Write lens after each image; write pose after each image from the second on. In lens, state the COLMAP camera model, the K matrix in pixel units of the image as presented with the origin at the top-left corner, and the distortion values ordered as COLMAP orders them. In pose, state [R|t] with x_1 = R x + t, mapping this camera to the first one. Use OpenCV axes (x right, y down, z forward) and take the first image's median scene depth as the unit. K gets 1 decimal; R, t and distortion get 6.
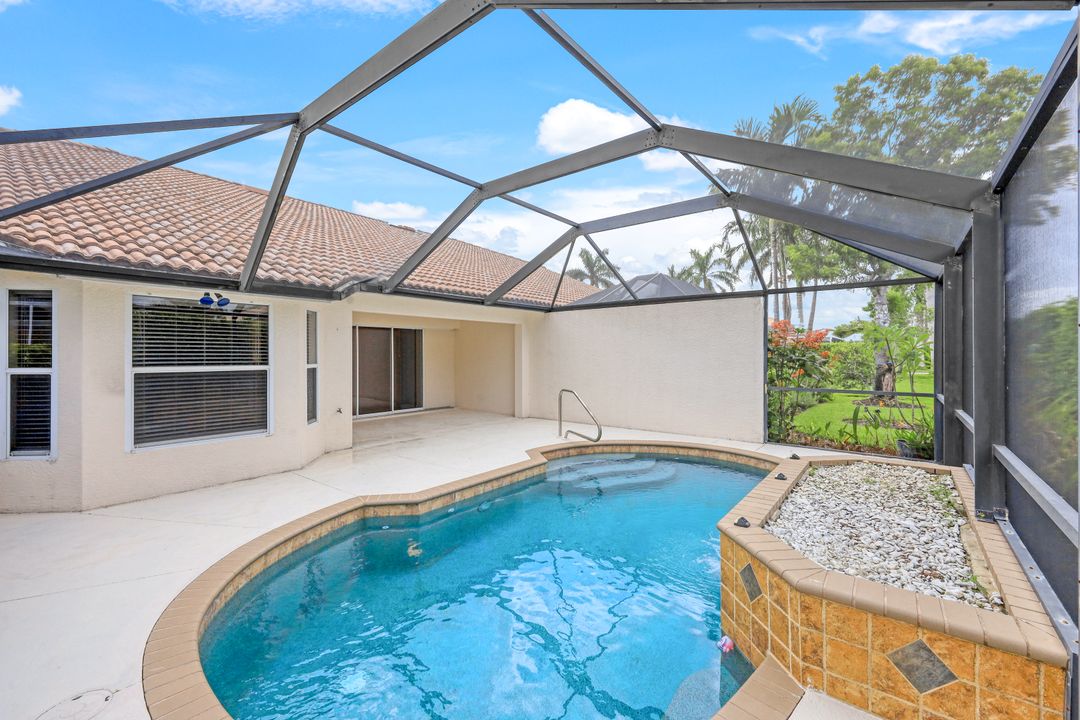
lens RADIAL K [[445.2, 0, 546.1], [0, 445.2, 363.5], [0, 0, 1]] dist [-0.002029, 0.000114]
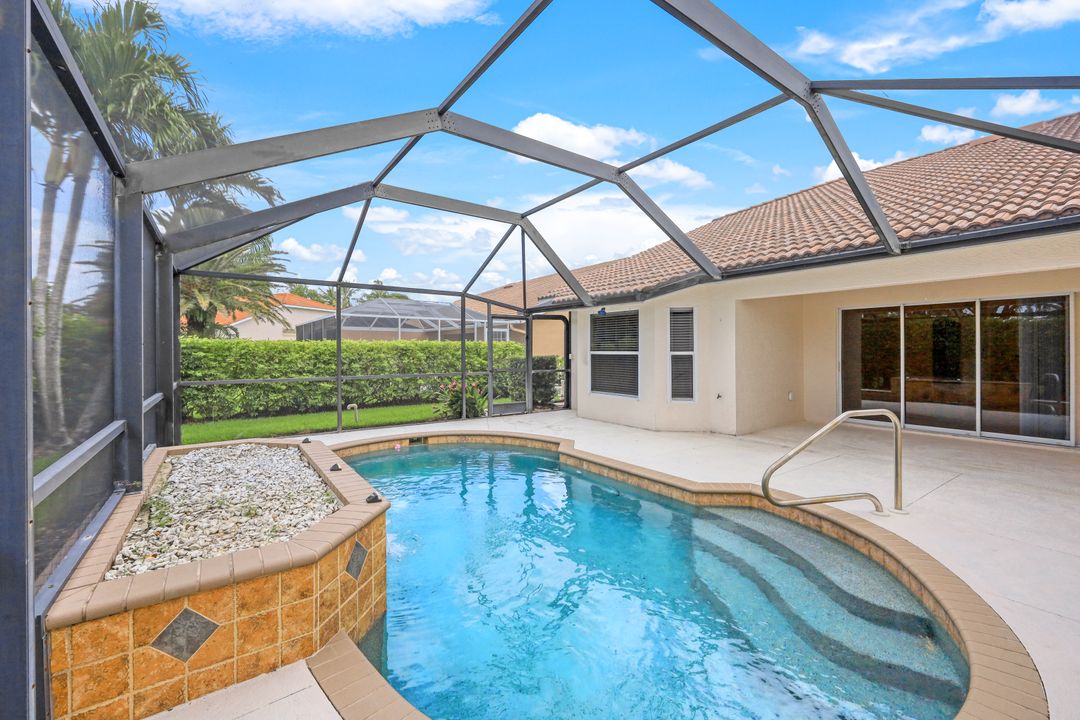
lens RADIAL K [[445.2, 0, 539.9], [0, 445.2, 354.8], [0, 0, 1]] dist [-0.002029, 0.000114]
pose [[-0.253542, 0.017912, -0.967159, 0.879993], [-0.006507, 0.999774, 0.020222, -0.011439], [0.967303, 0.011420, -0.253368, 1.093300]]
